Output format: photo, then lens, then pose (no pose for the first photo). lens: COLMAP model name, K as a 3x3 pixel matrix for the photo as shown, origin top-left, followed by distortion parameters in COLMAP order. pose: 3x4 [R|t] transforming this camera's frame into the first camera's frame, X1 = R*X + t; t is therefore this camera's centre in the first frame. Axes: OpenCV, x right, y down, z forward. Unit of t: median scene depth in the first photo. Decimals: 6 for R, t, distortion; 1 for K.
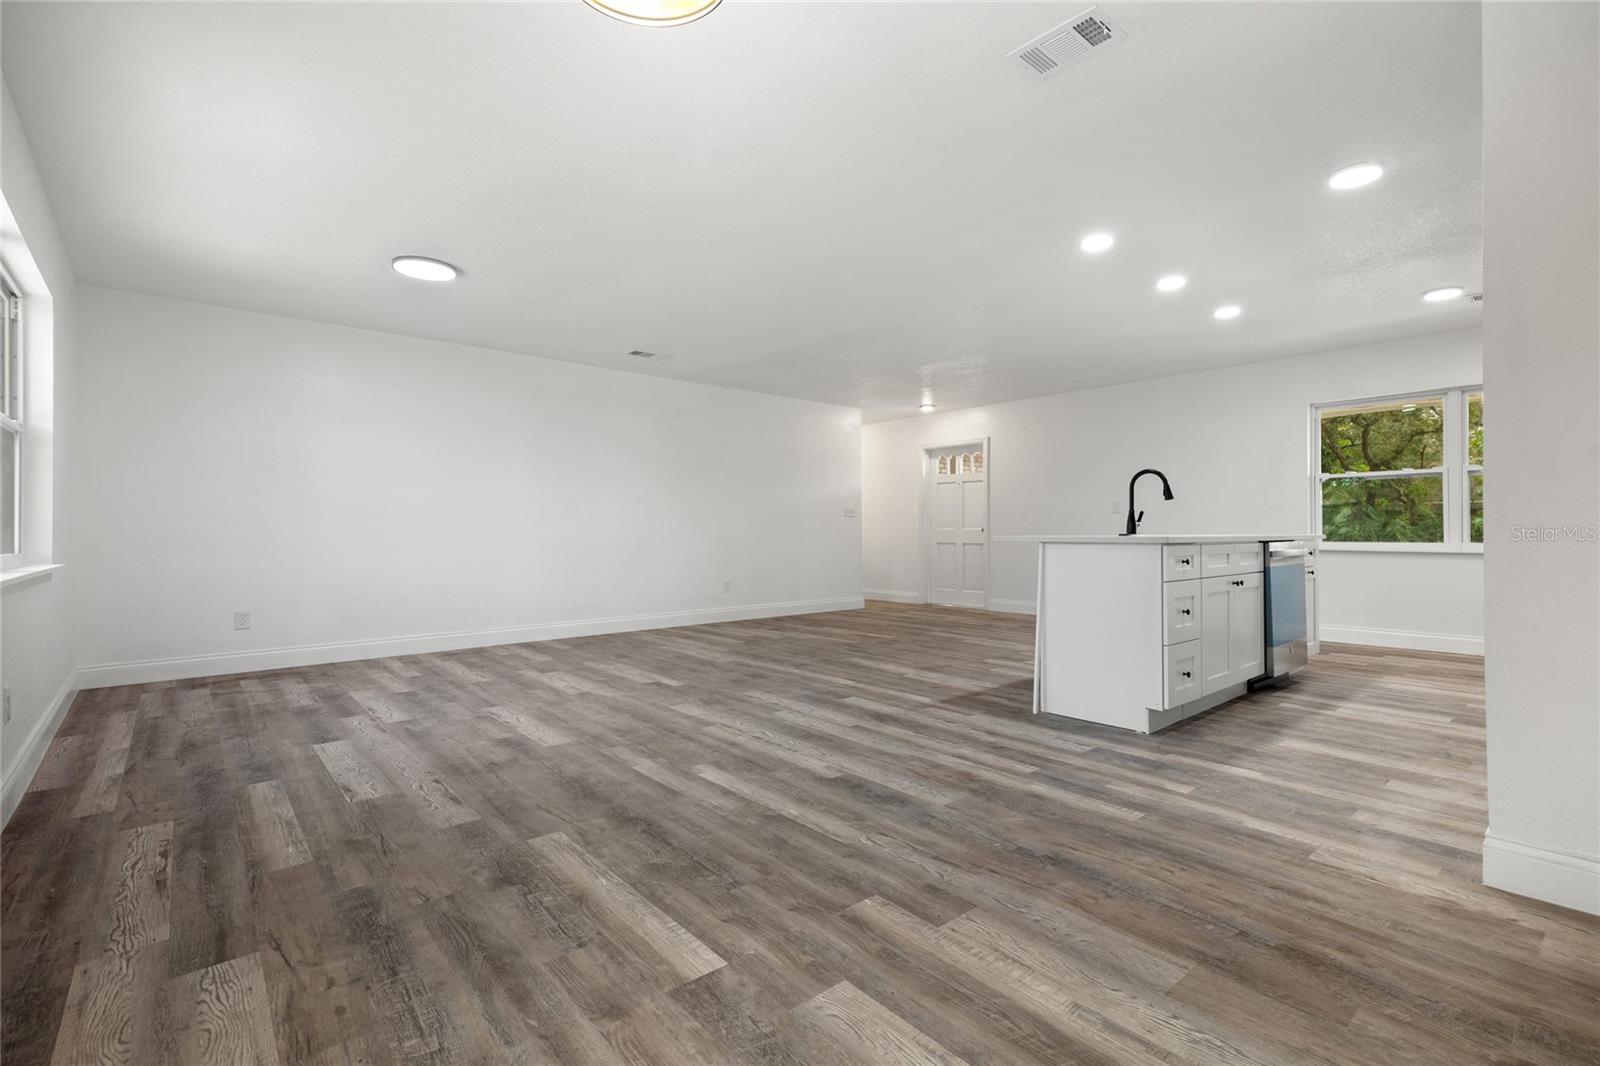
lens RADIAL K [[725.5, 0, 805.2], [0, 725.5, 533.3], [0, 0, 1]] dist [0.014331, -0.003238]
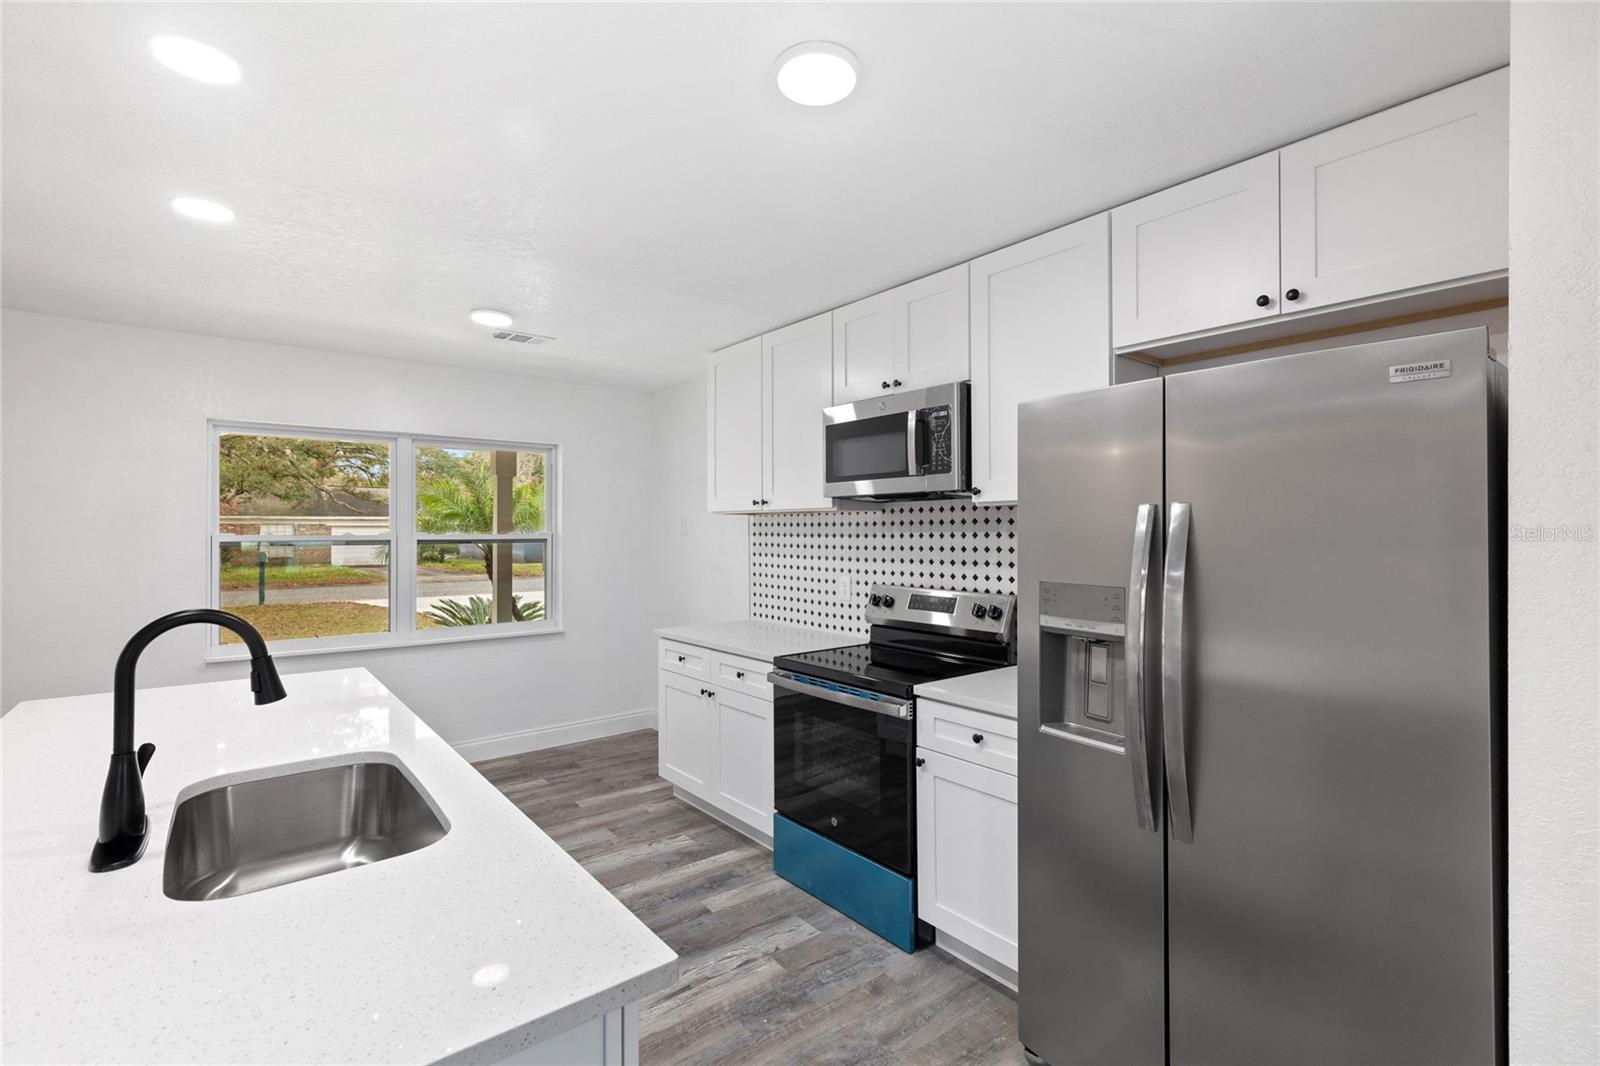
lens RADIAL K [[725.5, 0, 800.2], [0, 725.5, 527.8], [0, 0, 1]] dist [0.014331, -0.003238]
pose [[0.047730, 0.013683, 0.998767, 0.255216], [-0.002400, 0.999905, -0.013584, -0.174524], [-0.998857, -0.001749, 0.047758, 1.066466]]
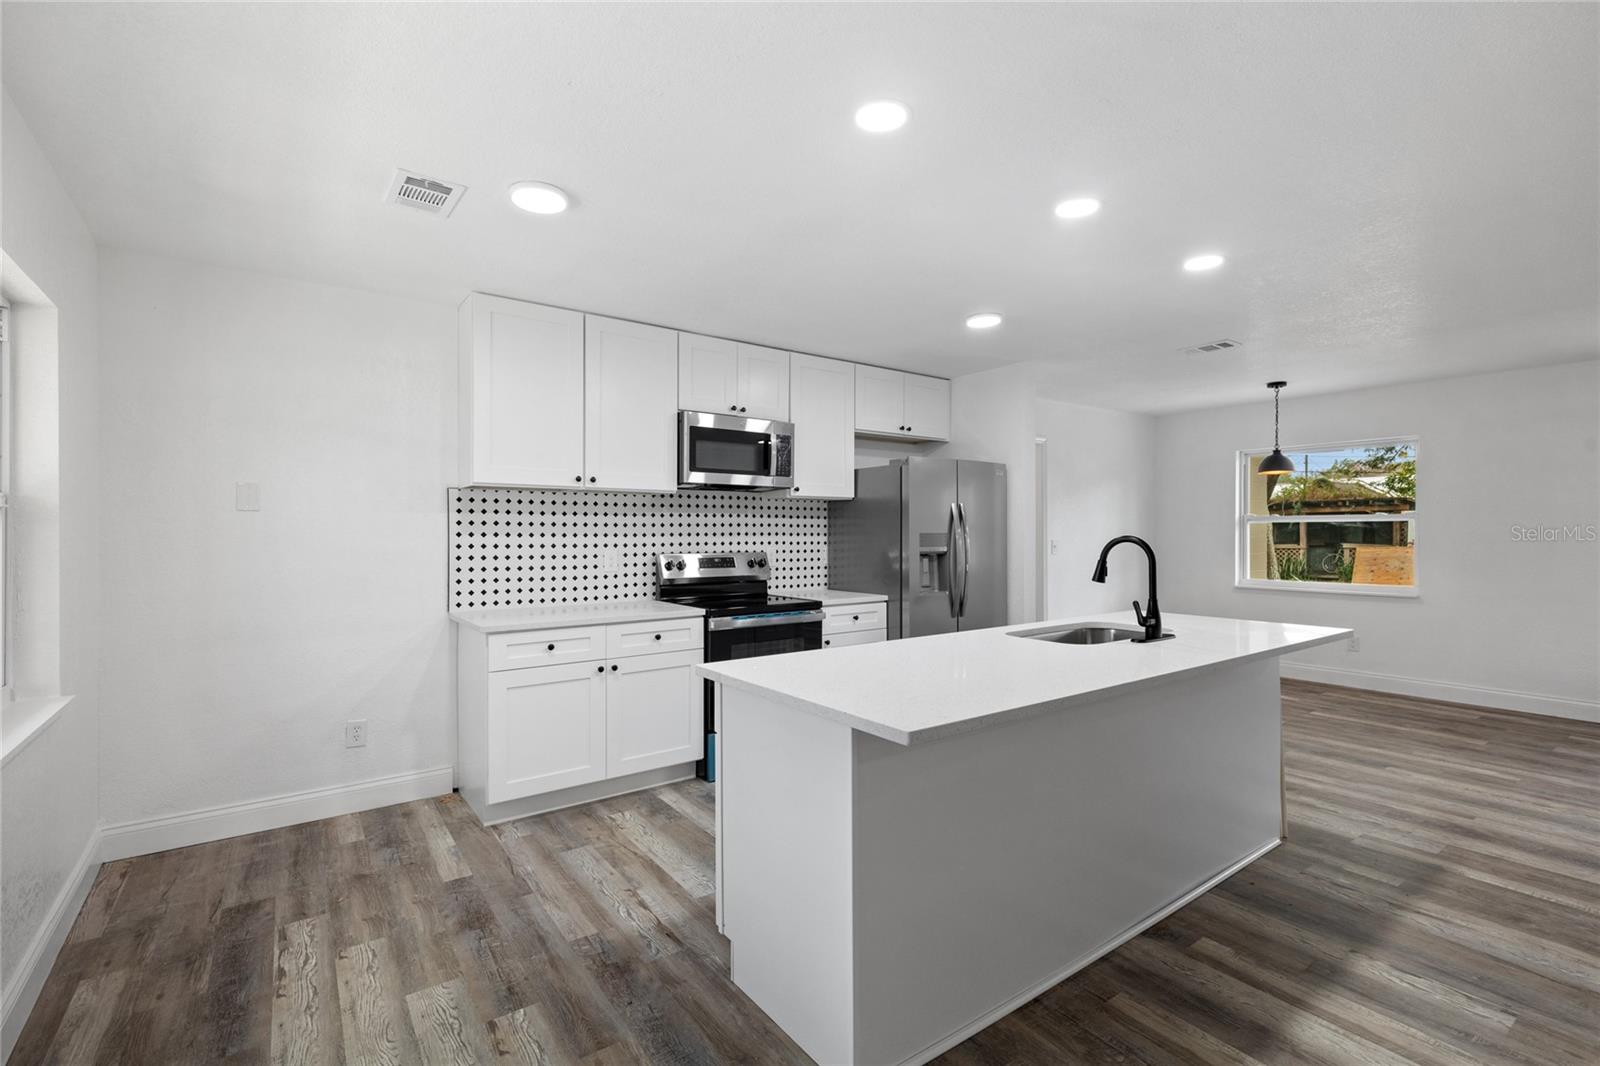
lens RADIAL K [[725.5, 0, 803.7], [0, 725.5, 531.9], [0, 0, 1]] dist [0.014331, -0.003238]
pose [[-0.996189, 0.007315, 0.086913, 1.035269], [0.007141, 0.999972, -0.002316, -0.137292], [-0.086928, -0.001686, -0.996213, 2.464201]]
